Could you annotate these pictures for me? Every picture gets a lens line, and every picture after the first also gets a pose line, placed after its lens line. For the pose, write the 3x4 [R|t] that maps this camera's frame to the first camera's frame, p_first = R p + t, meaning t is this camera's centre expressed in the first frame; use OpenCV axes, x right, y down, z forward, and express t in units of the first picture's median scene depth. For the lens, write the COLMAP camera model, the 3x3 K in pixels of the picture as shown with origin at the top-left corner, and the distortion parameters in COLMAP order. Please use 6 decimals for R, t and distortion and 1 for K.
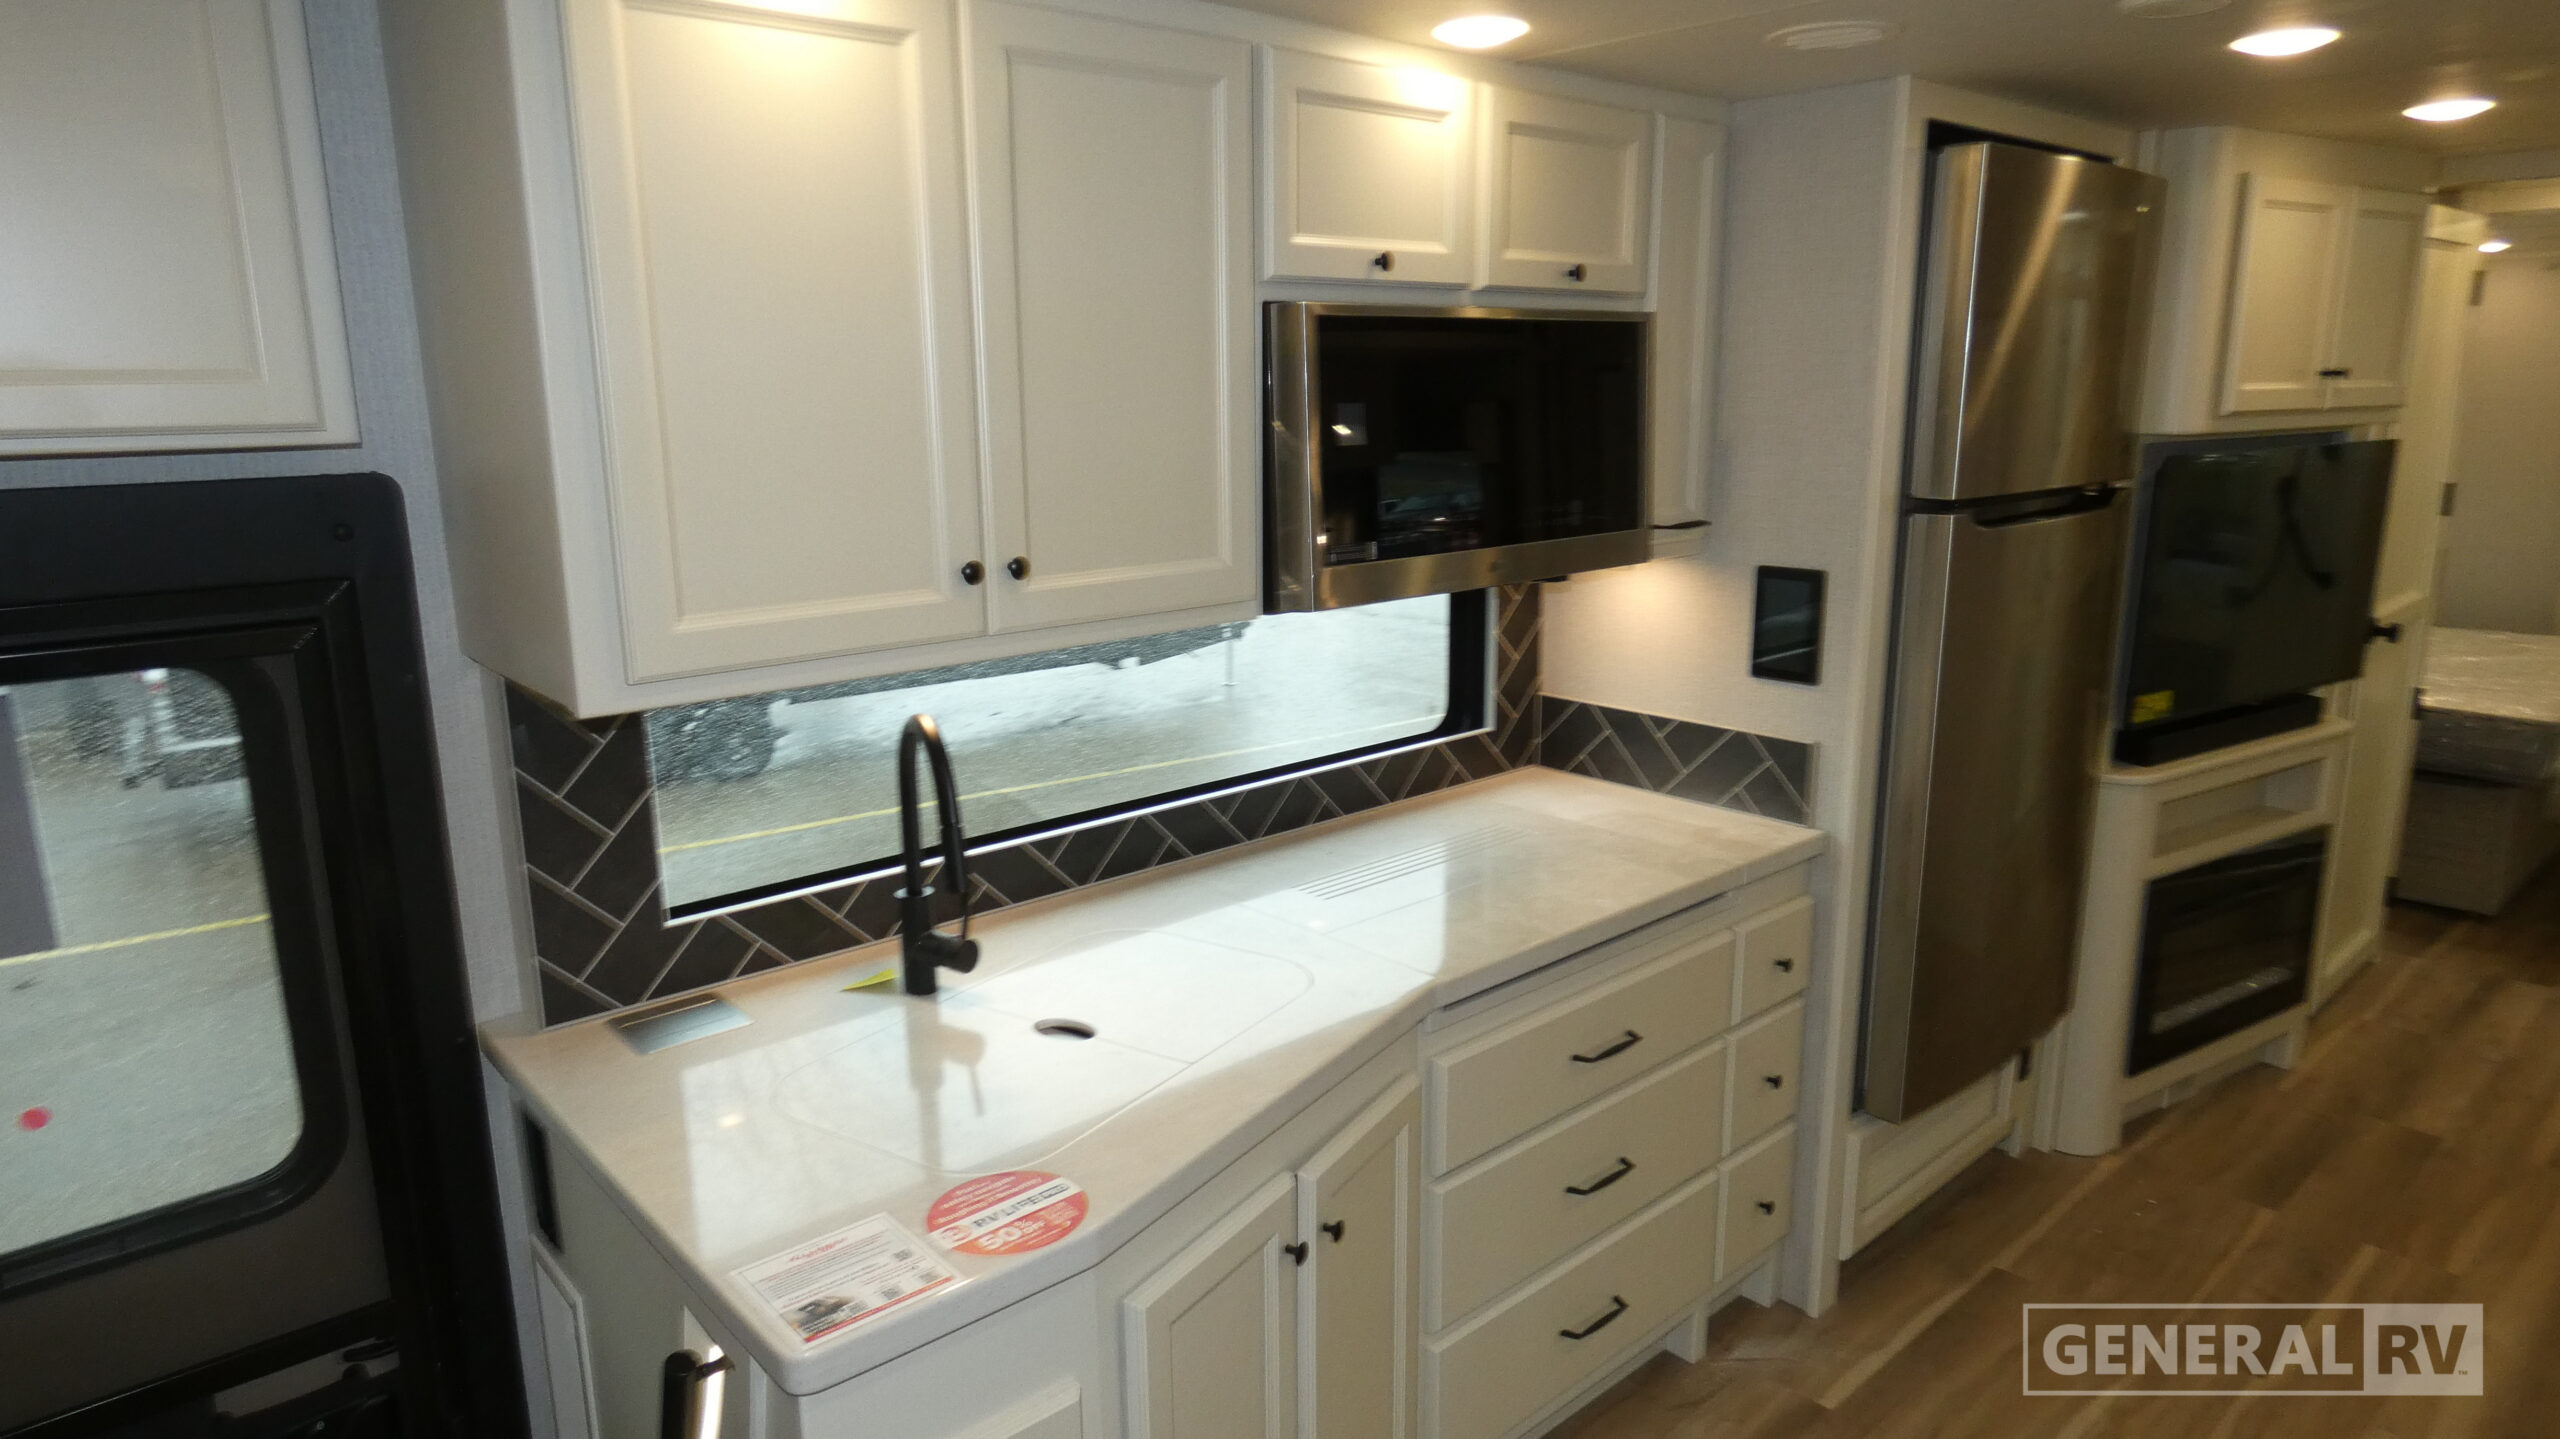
lens RADIAL K [[1525.0, 0, 1273.4], [0, 1525.0, 719.7], [0, 0, 1]] dist [-0.008479, 0.000567]
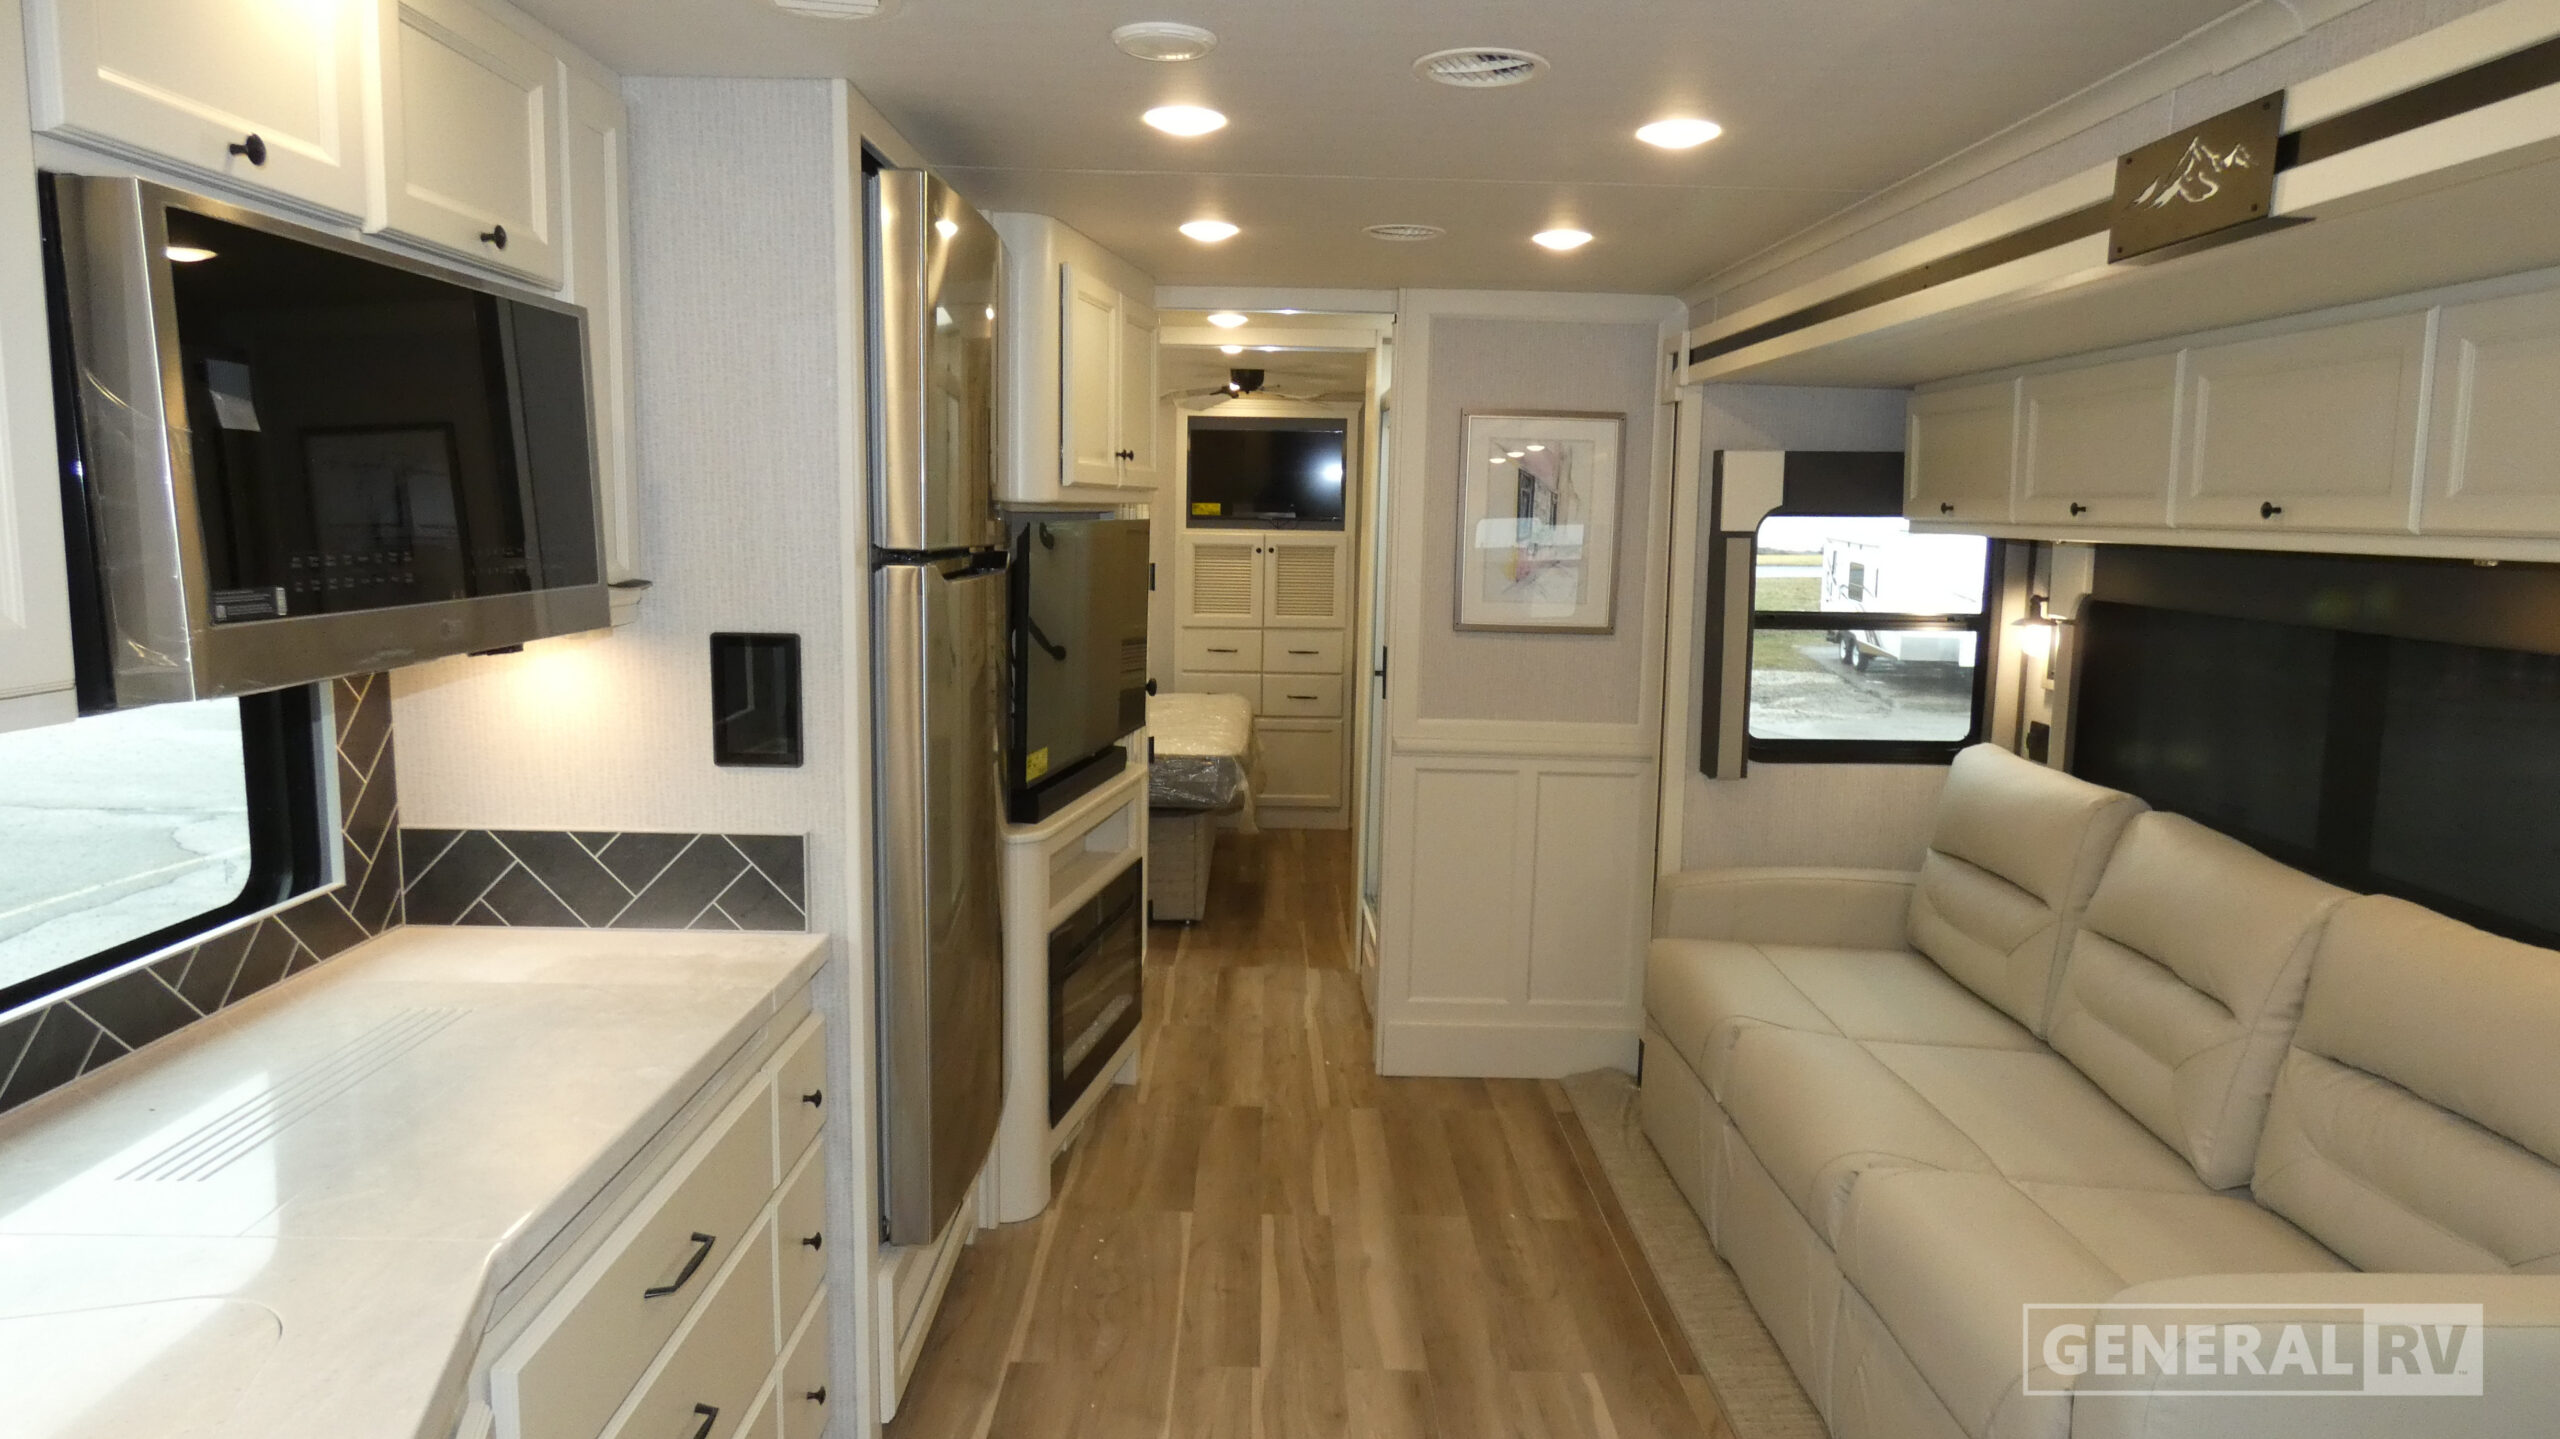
lens RADIAL K [[1525.0, 0, 1273.4], [0, 1525.0, 719.7], [0, 0, 1]] dist [-0.008479, 0.000567]
pose [[0.658332, -0.076608, 0.748819, -0.098321], [0.138283, 0.990185, -0.020272, 0.005034], [-0.739917, 0.116895, 0.662464, 0.204032]]
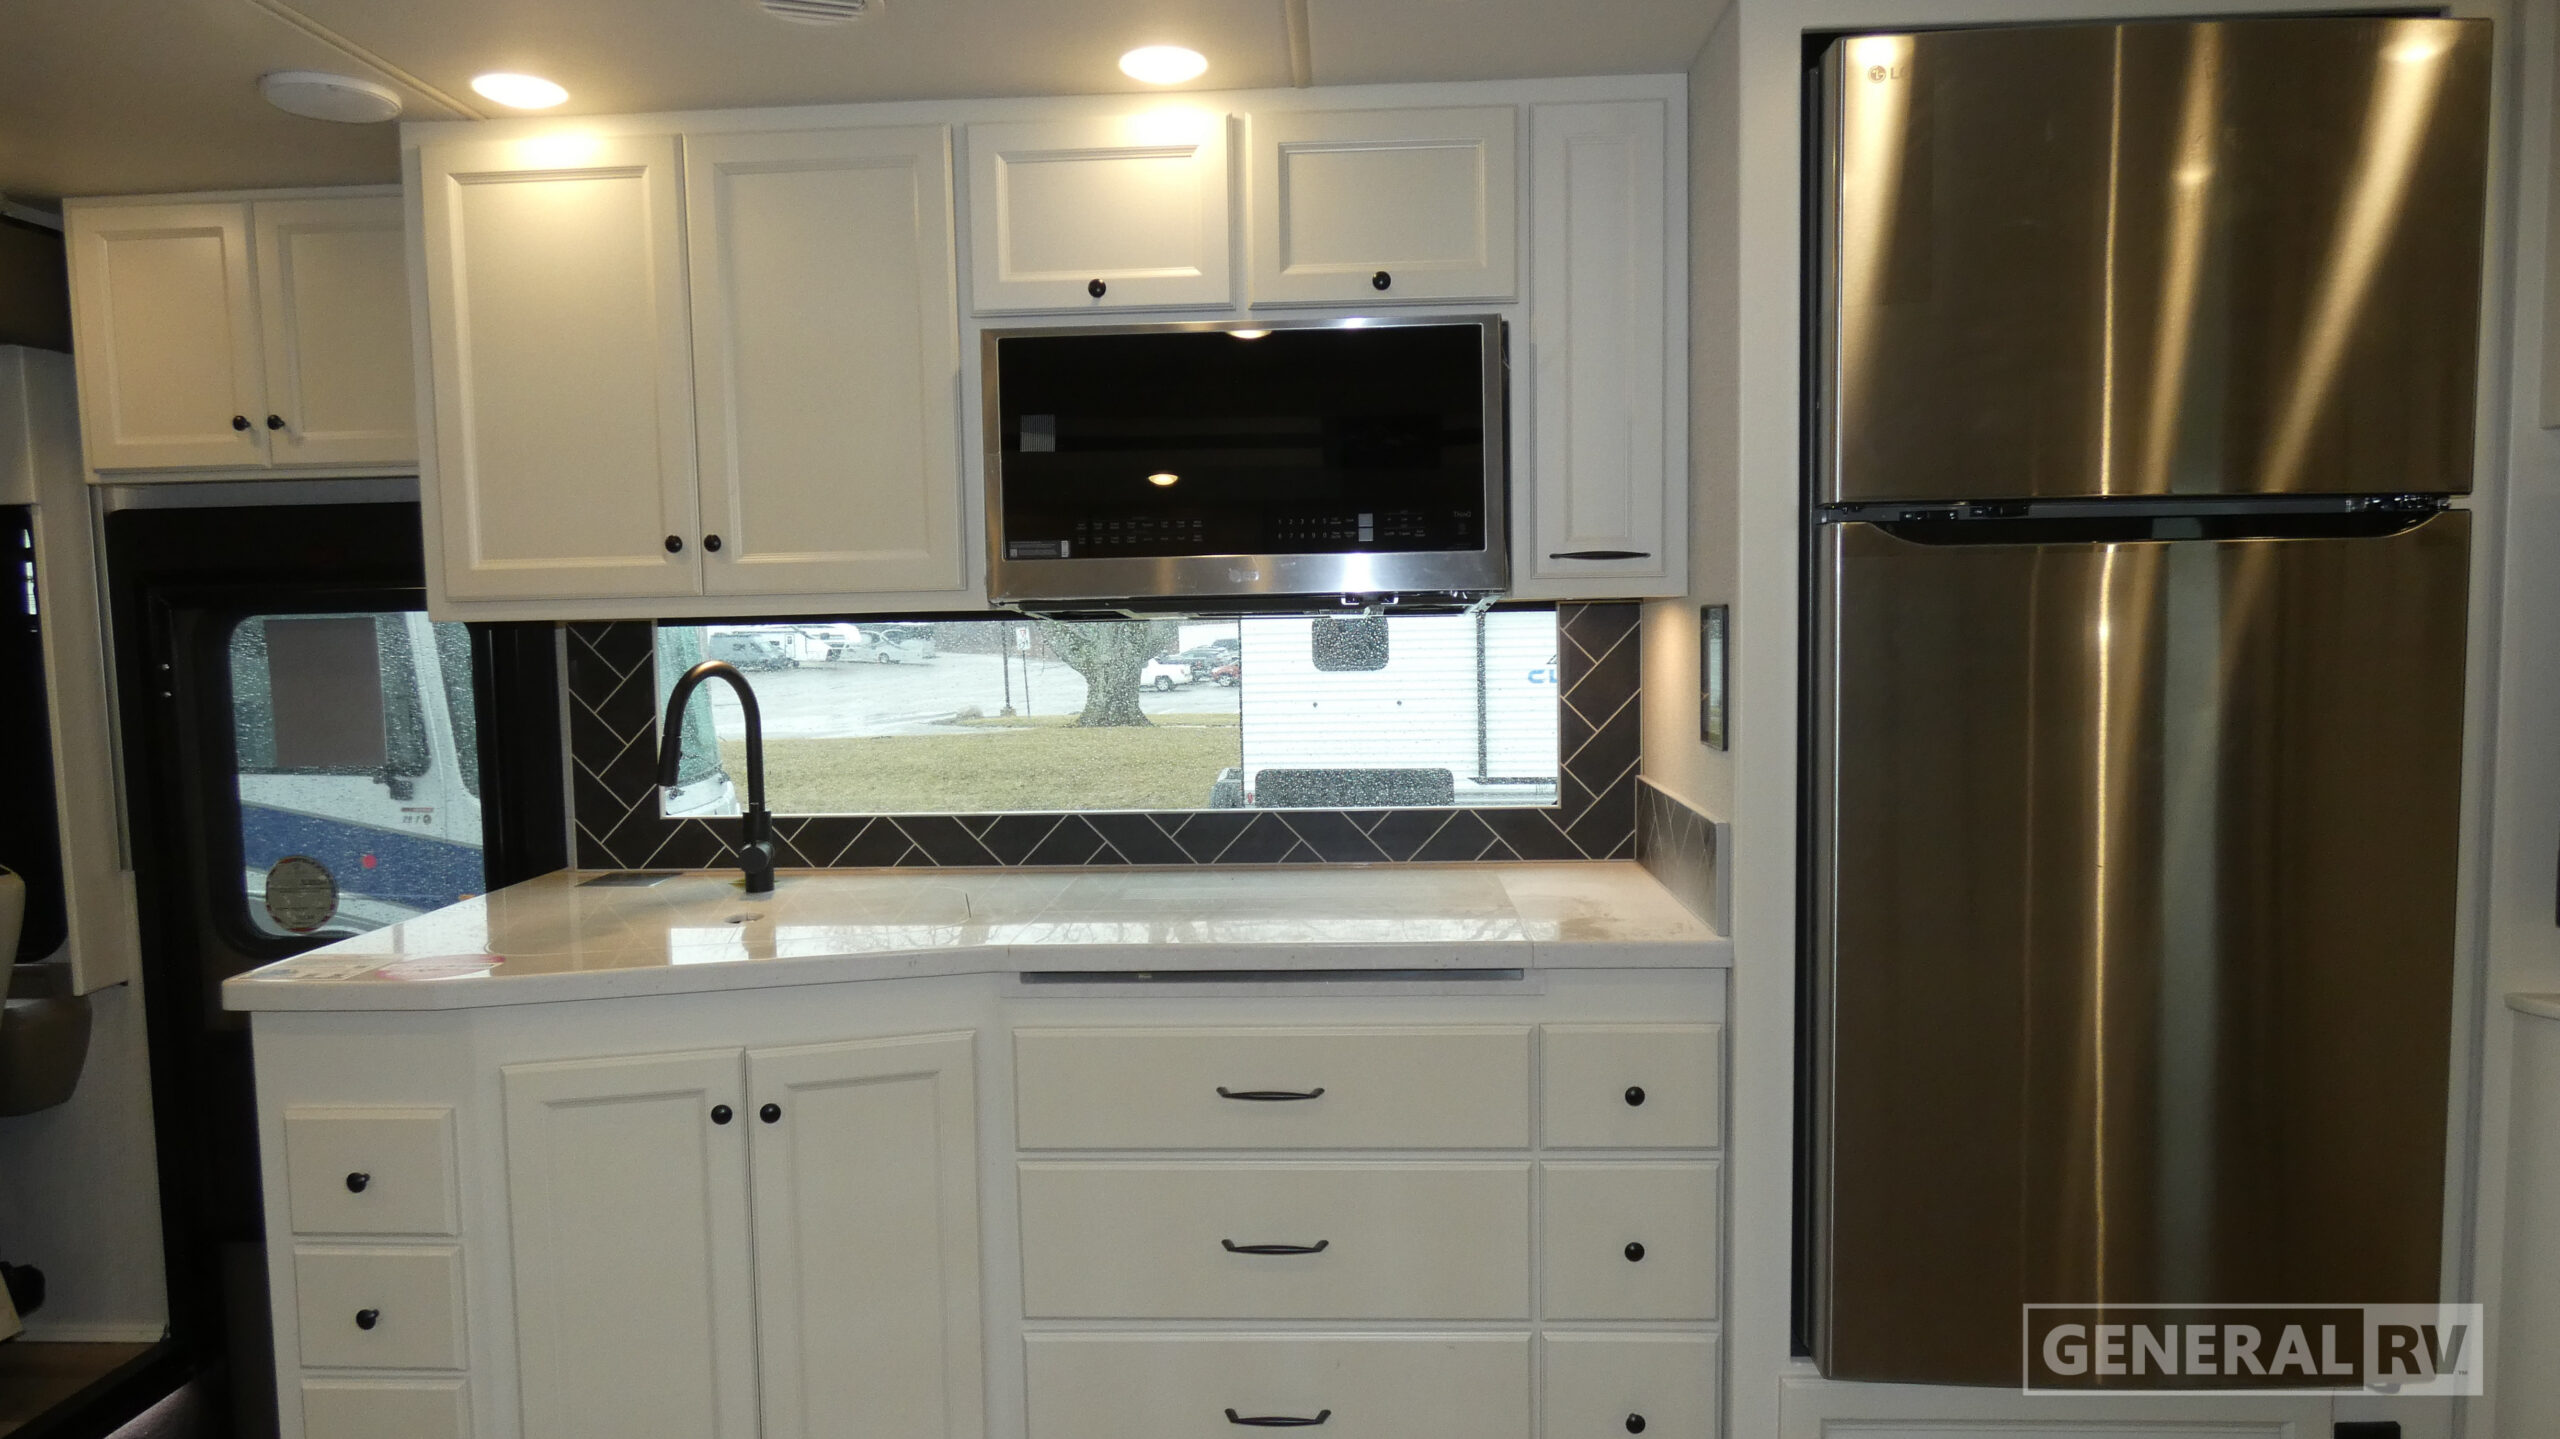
lens RADIAL K [[1525.0, 0, 1273.4], [0, 1525.0, 719.7], [0, 0, 1]] dist [-0.008479, 0.000567]
pose [[0.715286, 0.047755, -0.697198, 0.661115], [-0.142643, 0.986635, -0.078764, 0.051376], [0.684119, 0.155790, 0.712538, 0.249603]]
